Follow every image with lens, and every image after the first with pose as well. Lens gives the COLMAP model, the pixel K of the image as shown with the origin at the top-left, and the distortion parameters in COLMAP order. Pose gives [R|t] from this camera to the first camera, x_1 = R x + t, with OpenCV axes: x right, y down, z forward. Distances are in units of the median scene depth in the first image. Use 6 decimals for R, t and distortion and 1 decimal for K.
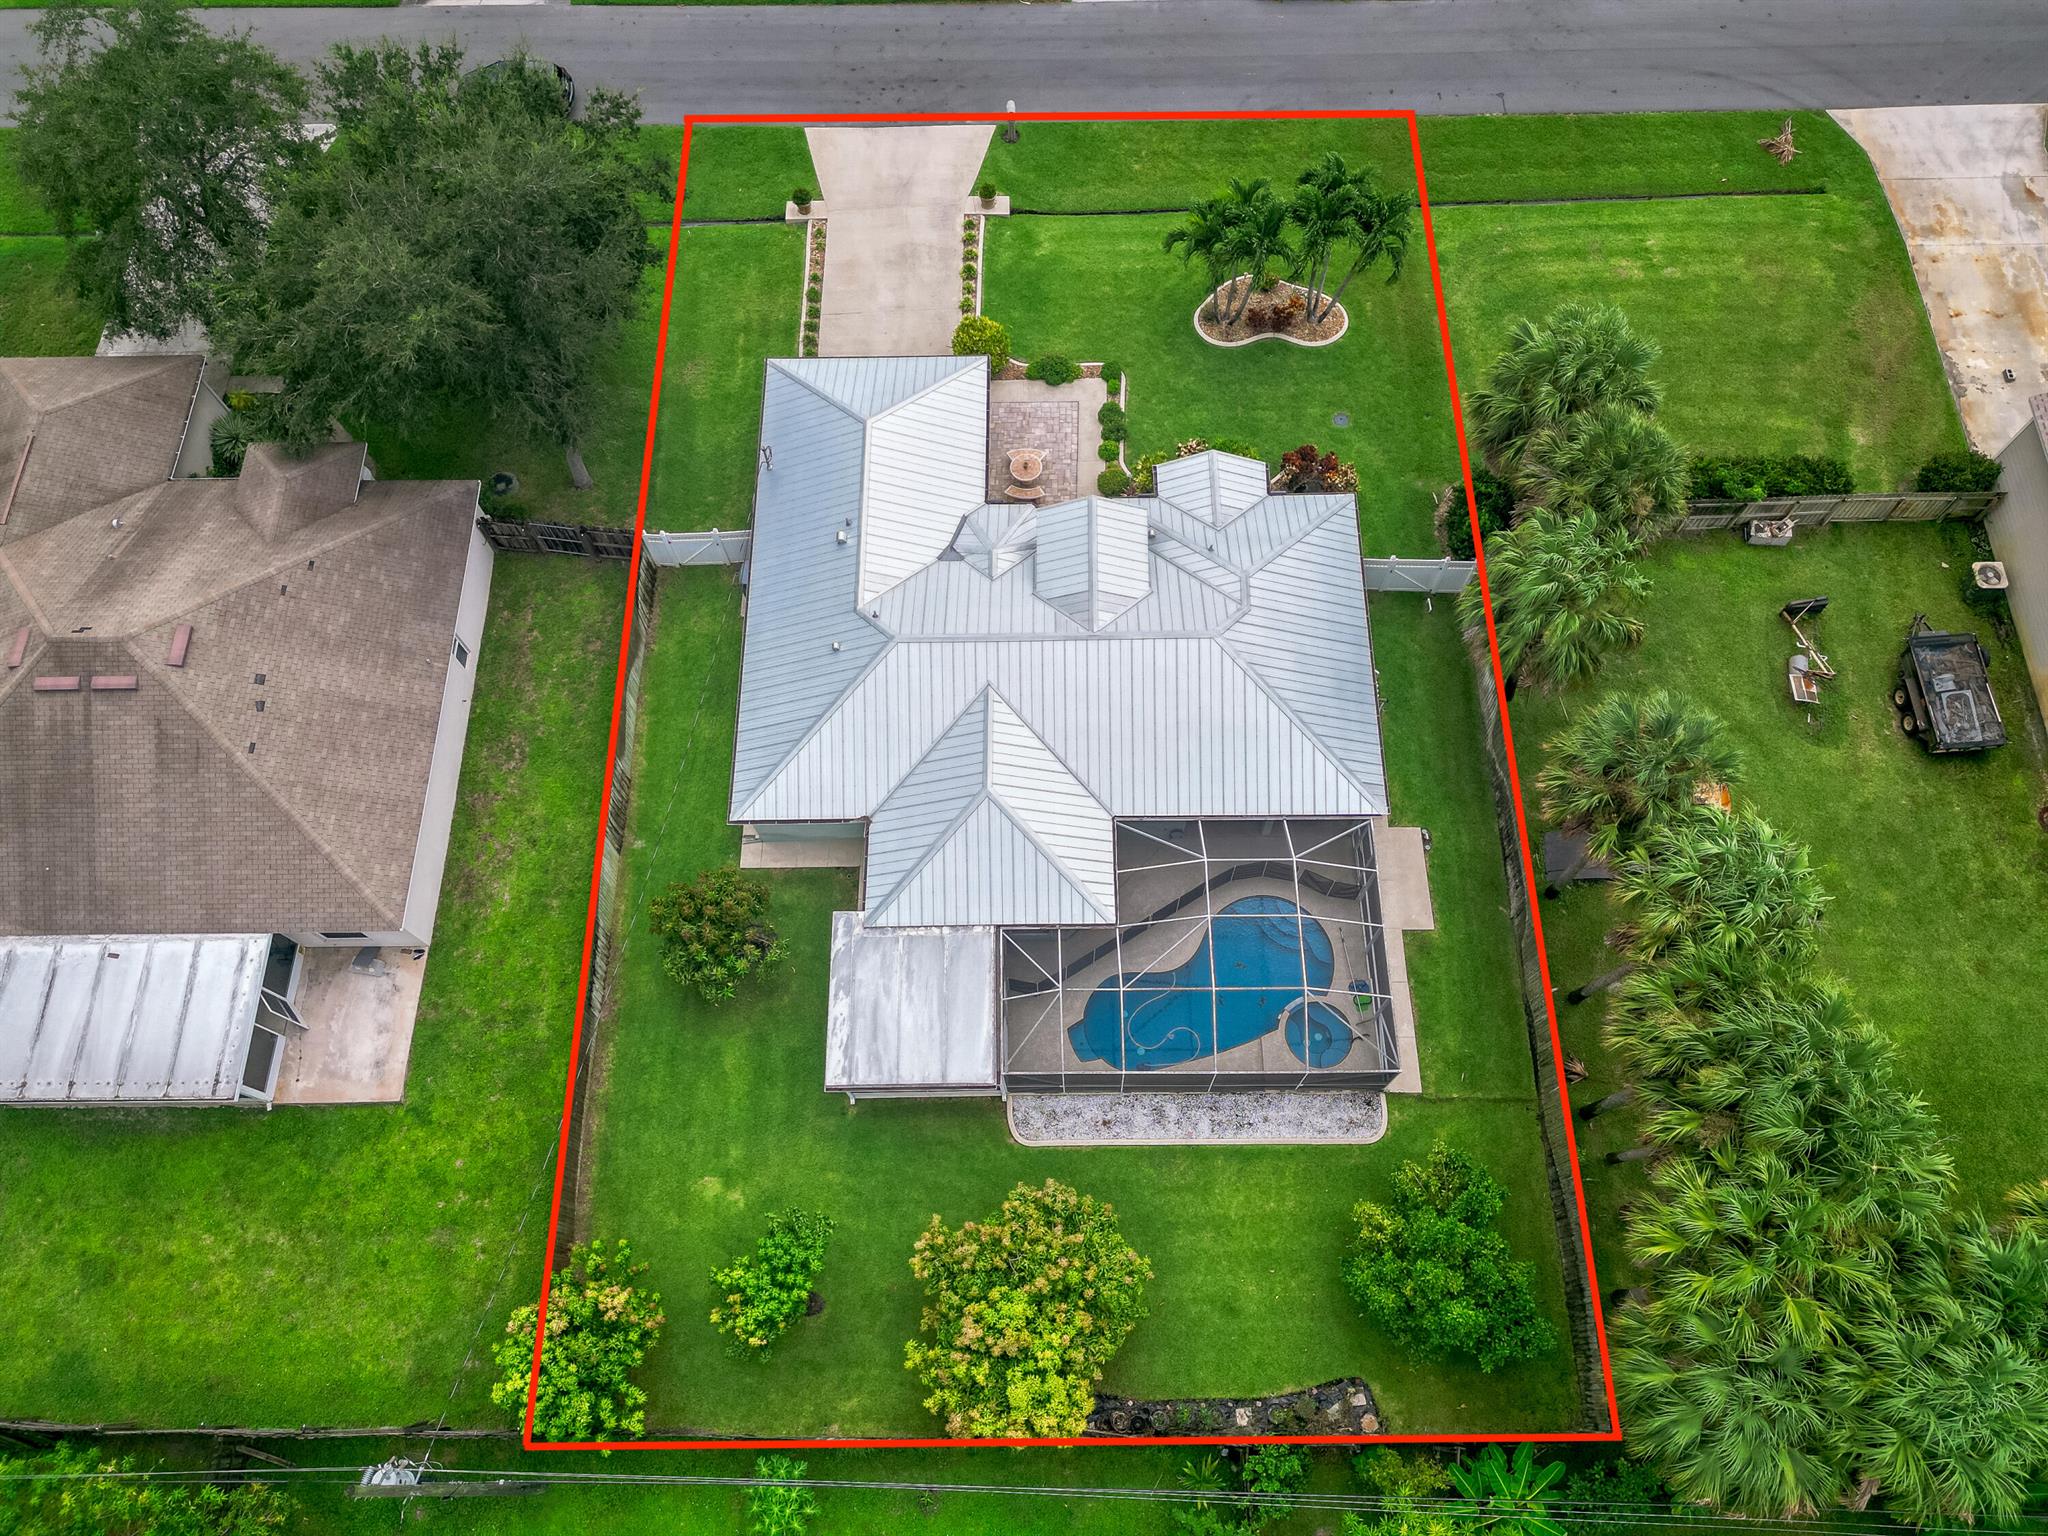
lens RADIAL K [[1459.7, 0, 1033.0], [0, 1459.7, 766.7], [0, 0, 1]] dist [0.055153, -0.045122]
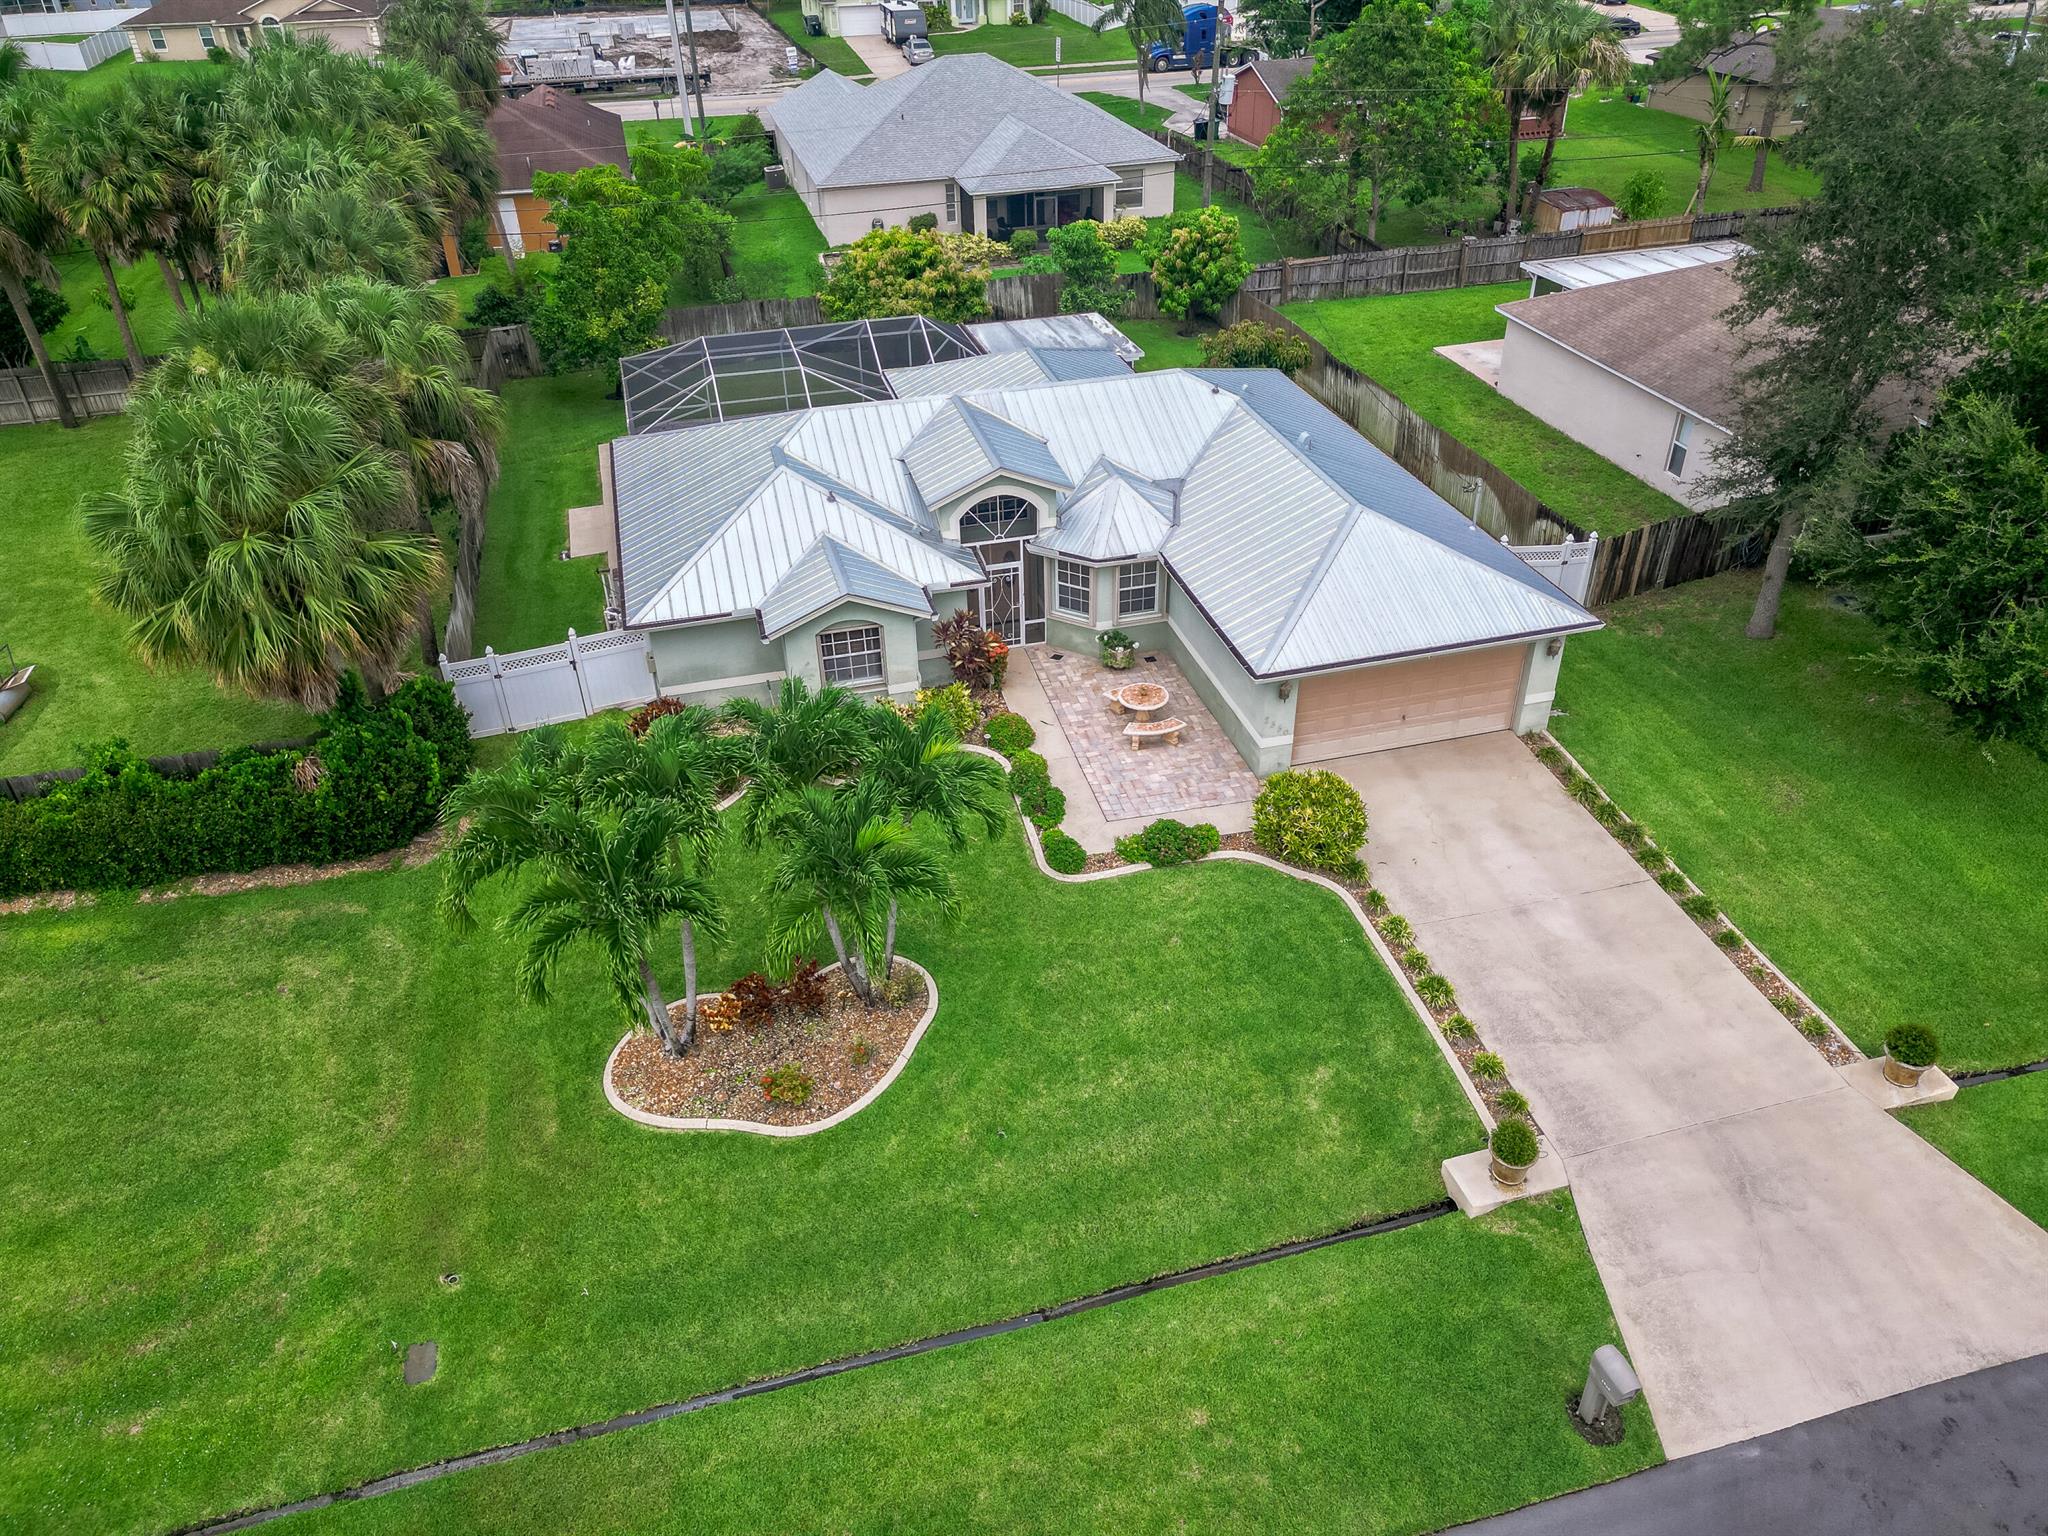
lens RADIAL K [[1446.2, 0, 1024.9], [0, 1446.2, 767.7], [0, 0, 1]] dist [0.045215, -0.034115]
pose [[-0.967562, 0.169760, -0.187099, 0.195866], [-0.214016, -0.157236, 0.964092, -0.936561], [0.134246, 0.972861, 0.188467, 1.054560]]
